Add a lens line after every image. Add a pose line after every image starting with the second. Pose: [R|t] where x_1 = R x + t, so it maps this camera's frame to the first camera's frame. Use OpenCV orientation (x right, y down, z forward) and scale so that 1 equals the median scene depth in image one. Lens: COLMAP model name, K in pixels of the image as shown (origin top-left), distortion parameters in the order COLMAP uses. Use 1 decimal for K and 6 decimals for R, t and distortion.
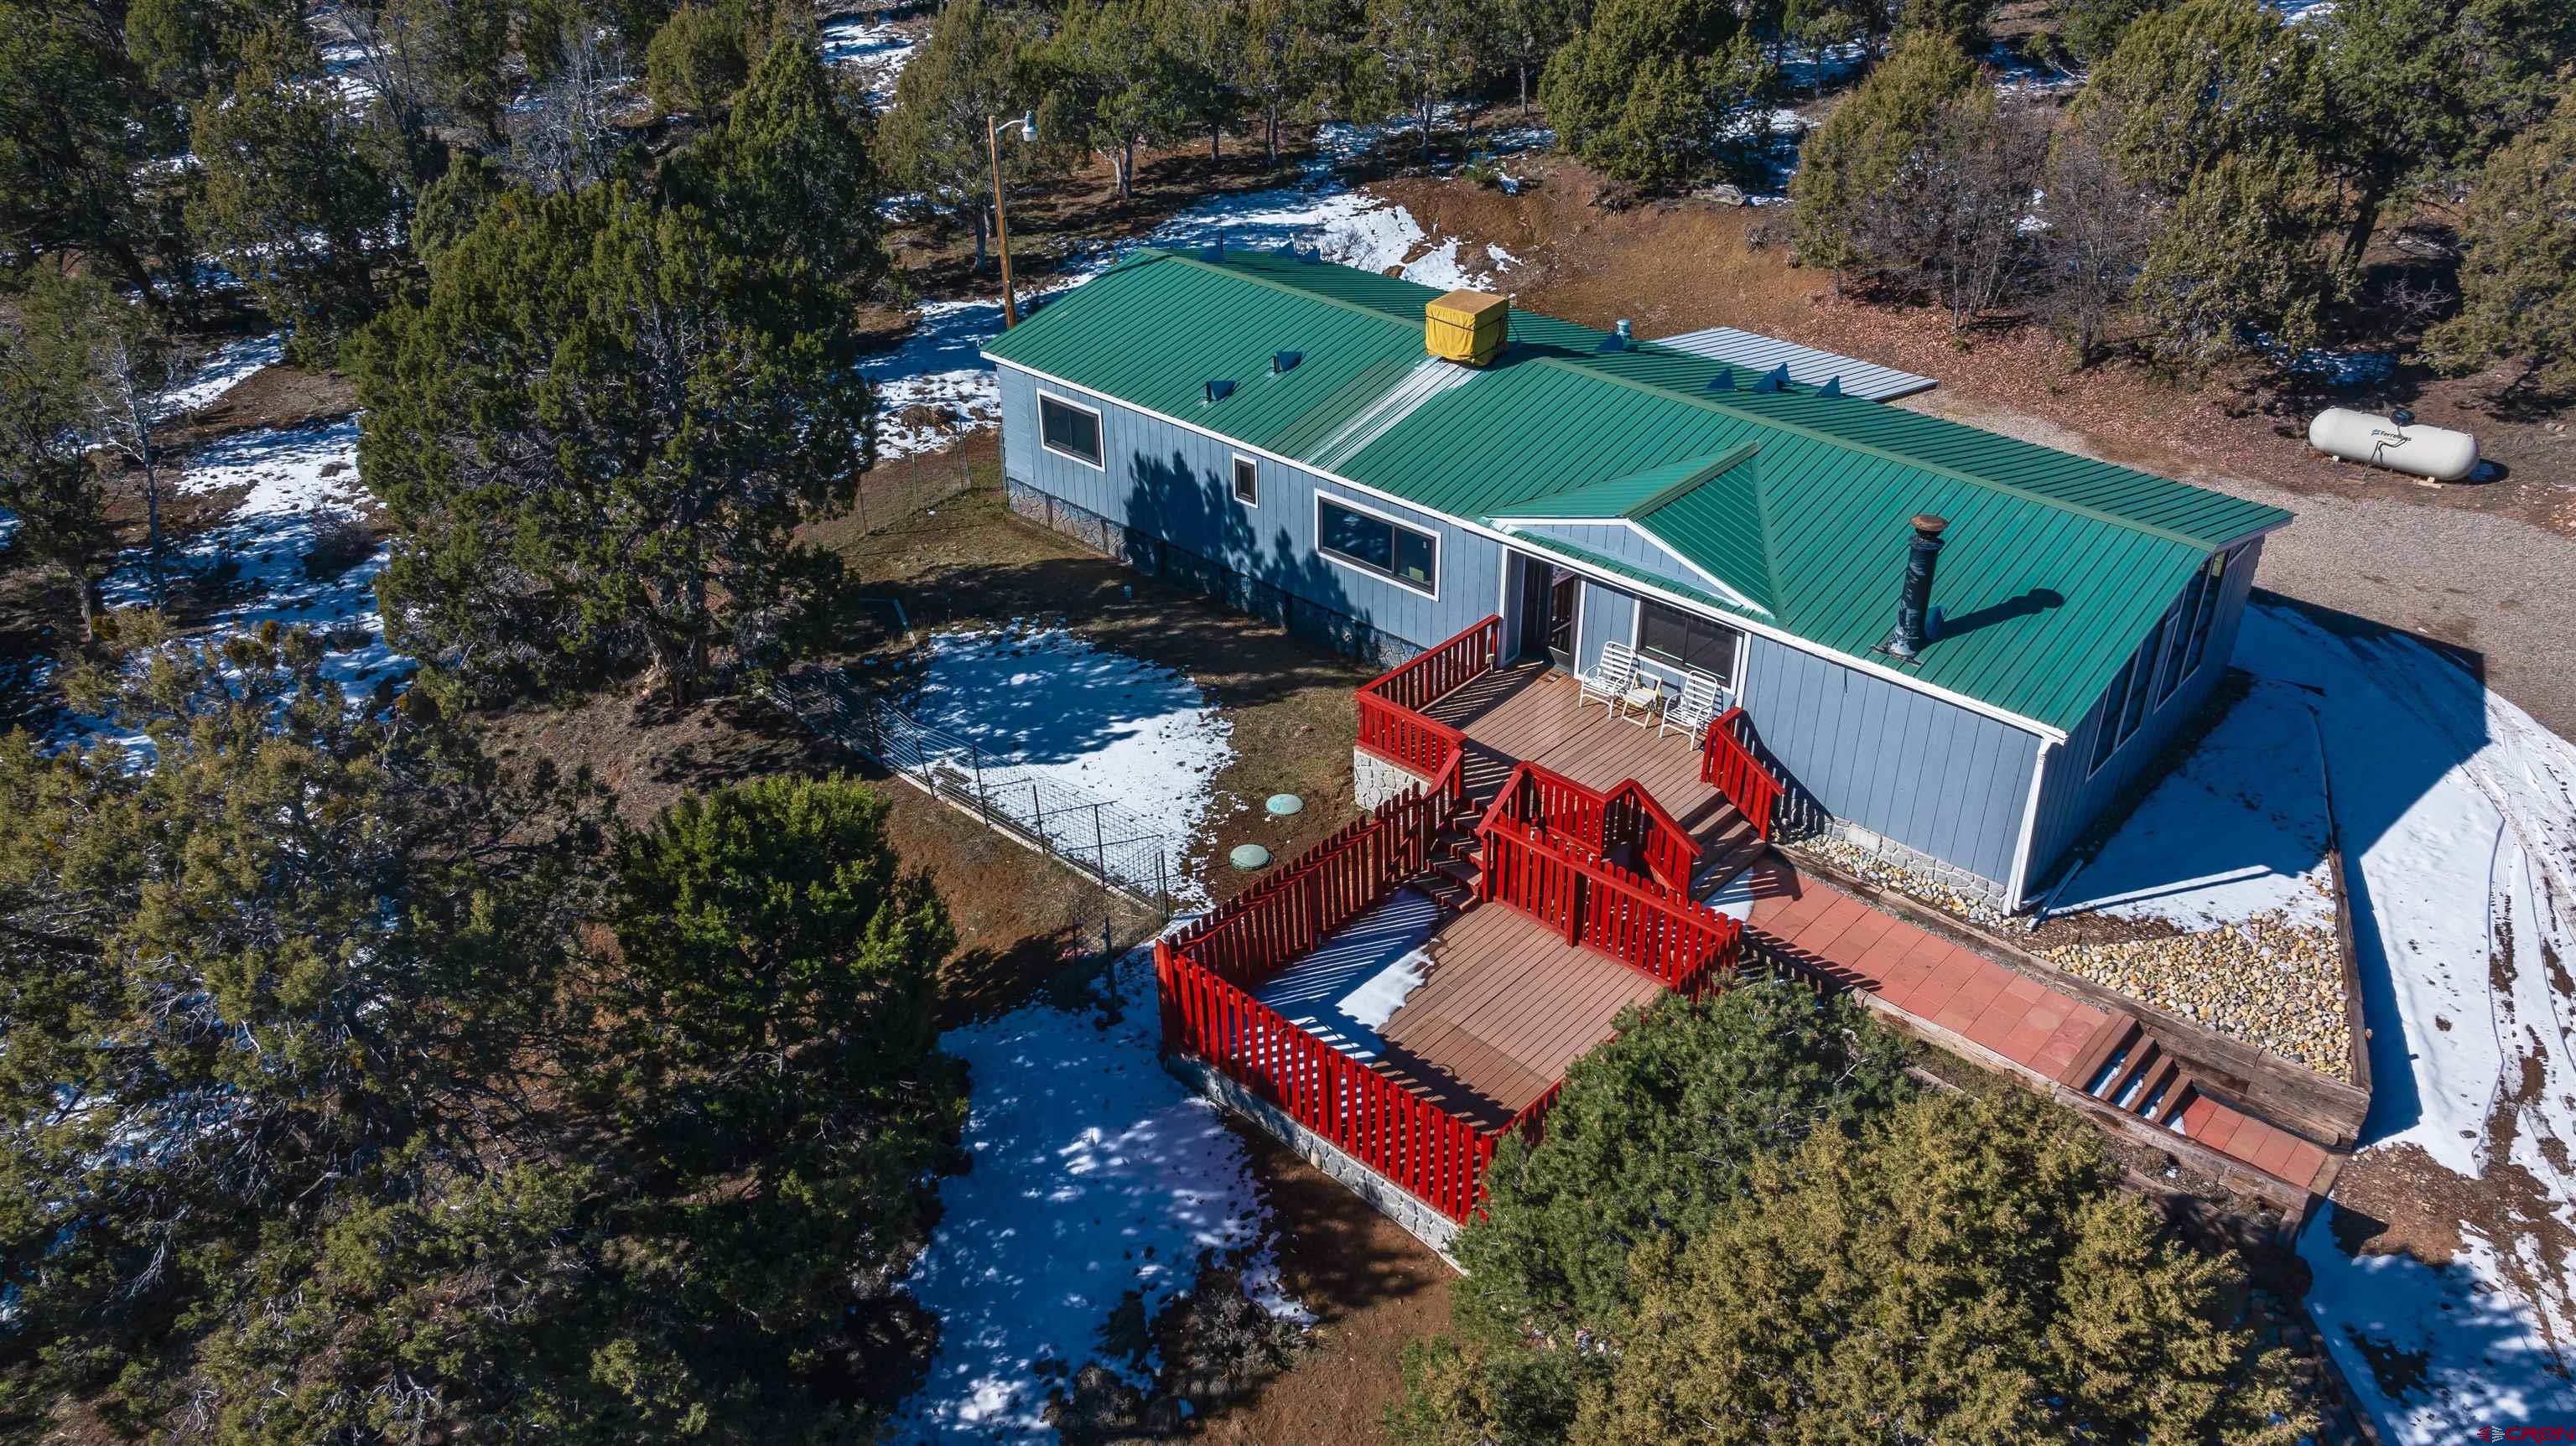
lens RADIAL K [[1773.9, 0, 1330.0], [0, 1773.9, 723.6], [0, 0, 1]] dist [-0.040490, 0.050000]
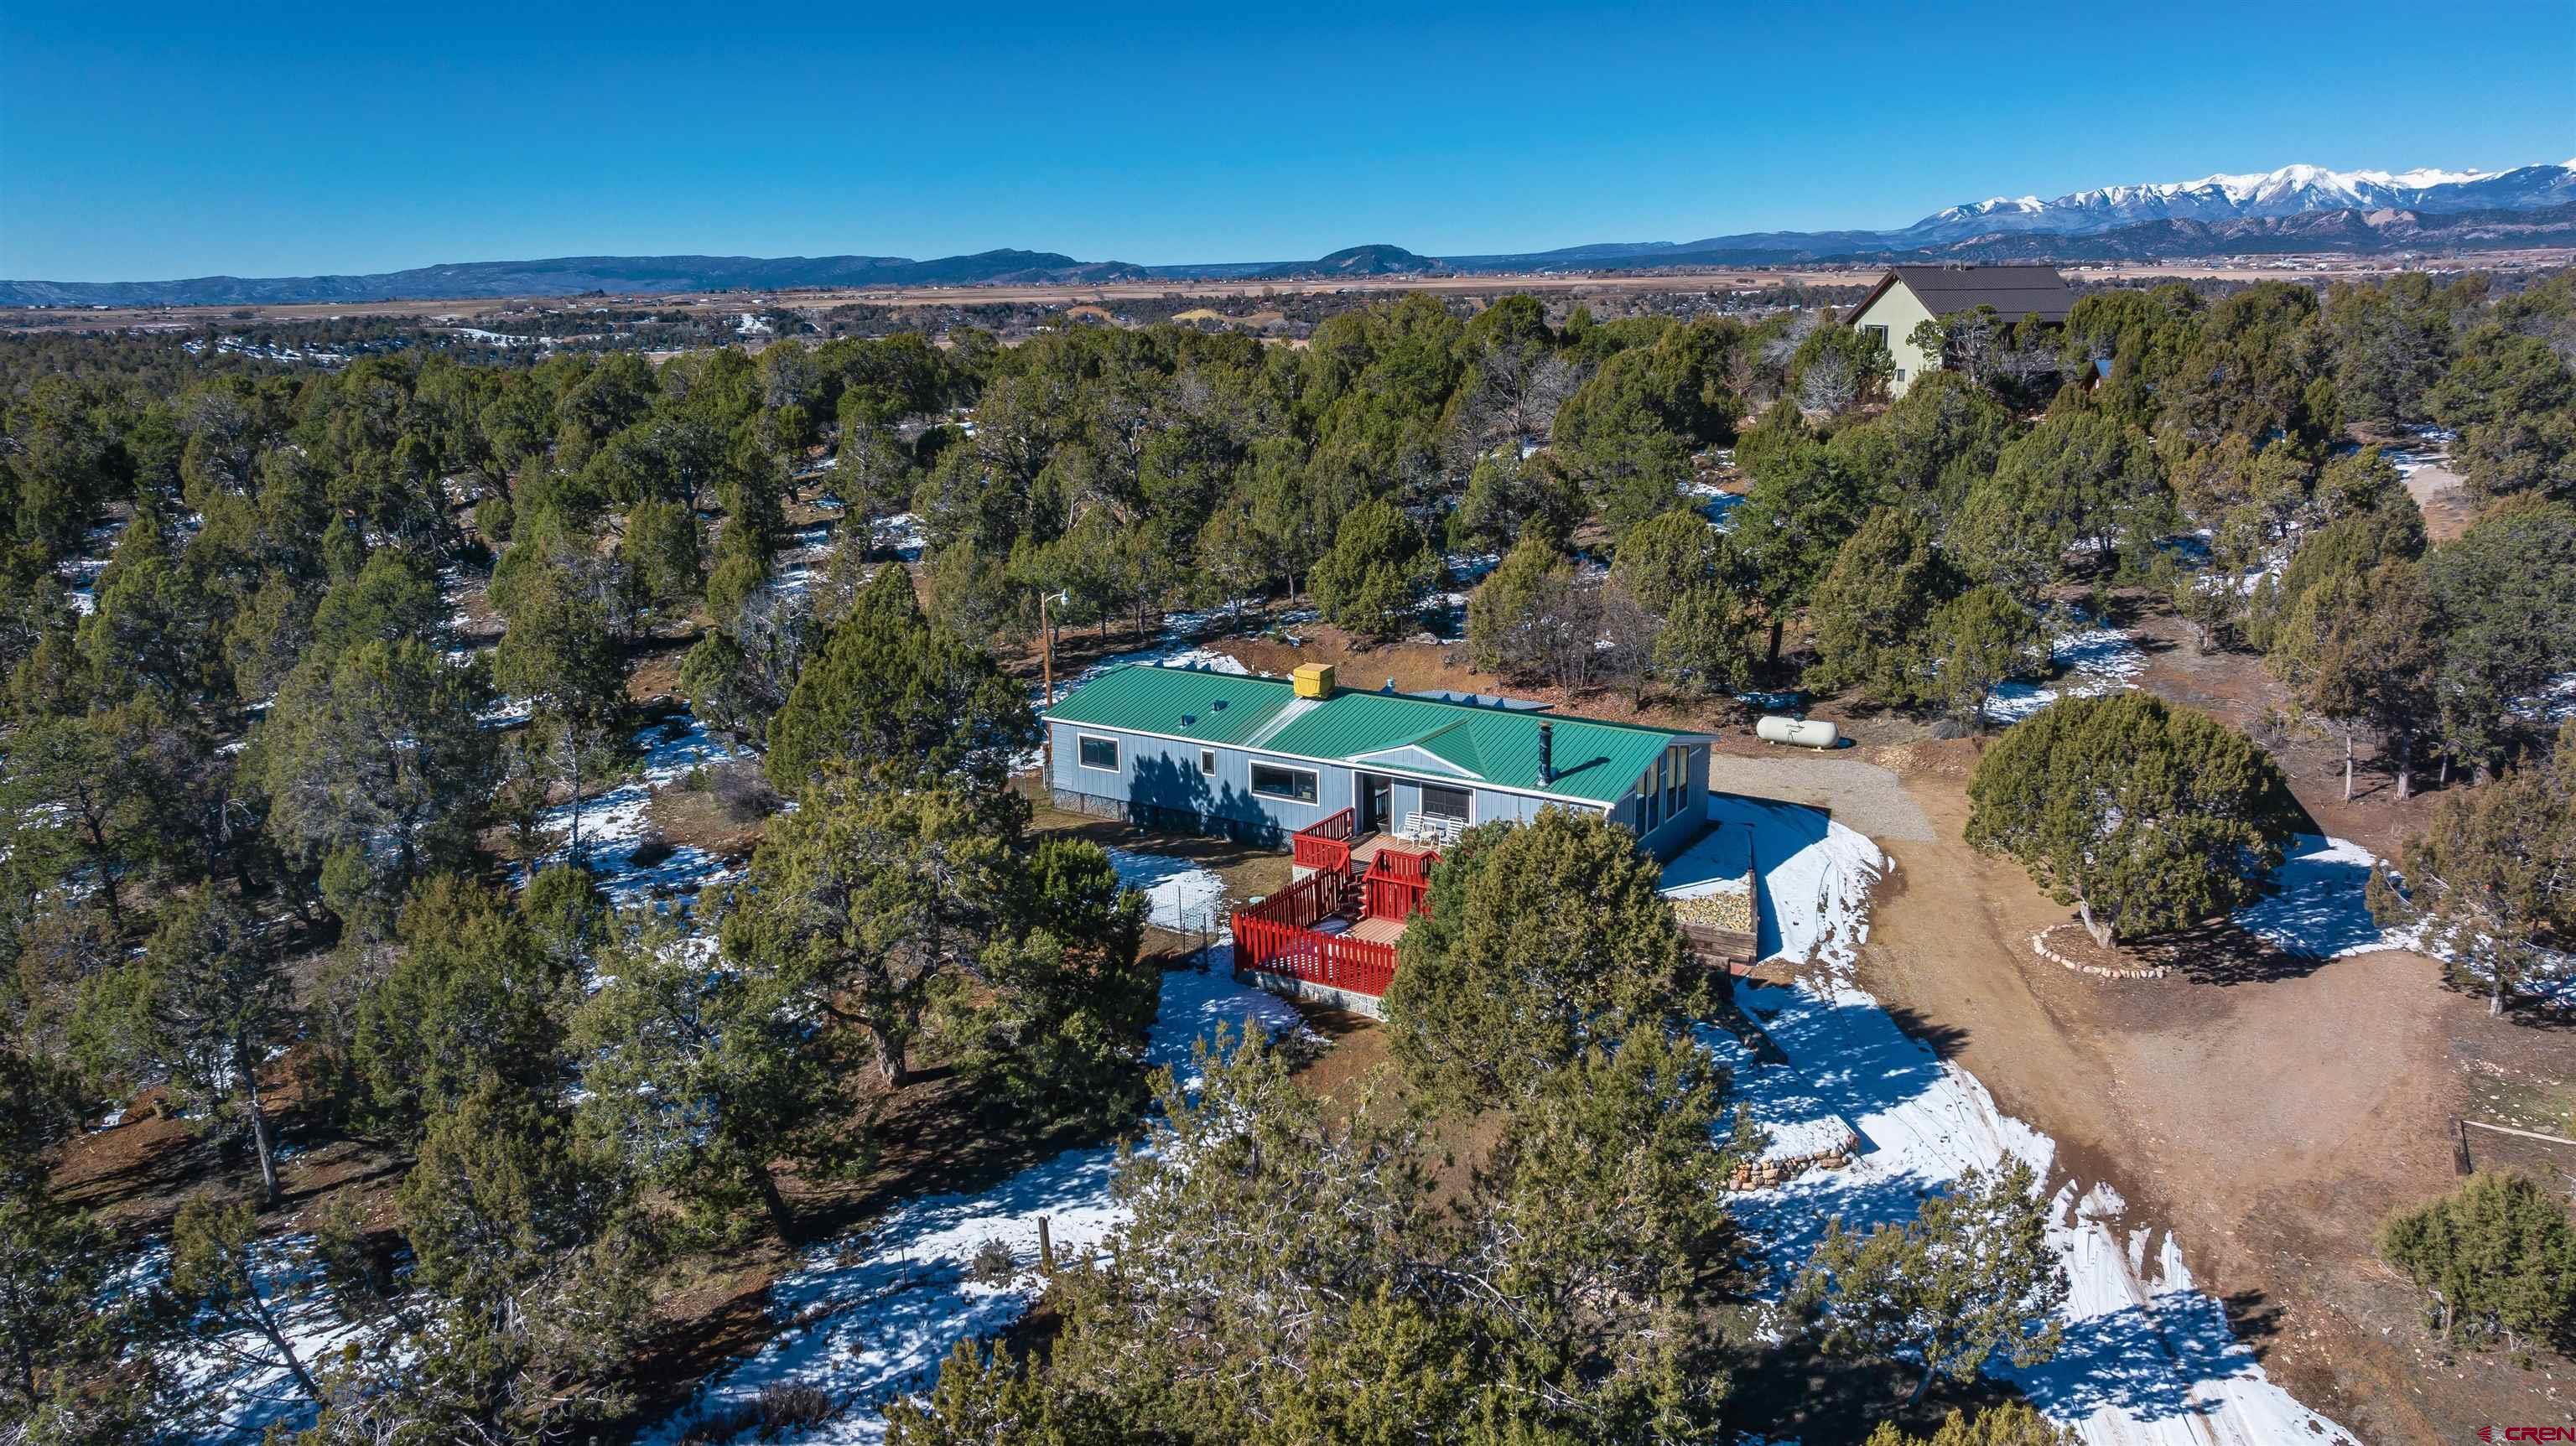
lens RADIAL K [[1797.4, 0, 1288.0], [0, 1797.4, 723.0], [0, 0, 1]] dist [-0.115196, 0.123983]
pose [[0.987349, -0.051498, 0.149969, -0.227850], [0.093685, 0.952520, -0.289705, 0.355793], [-0.127930, 0.300090, 0.945294, -0.776108]]
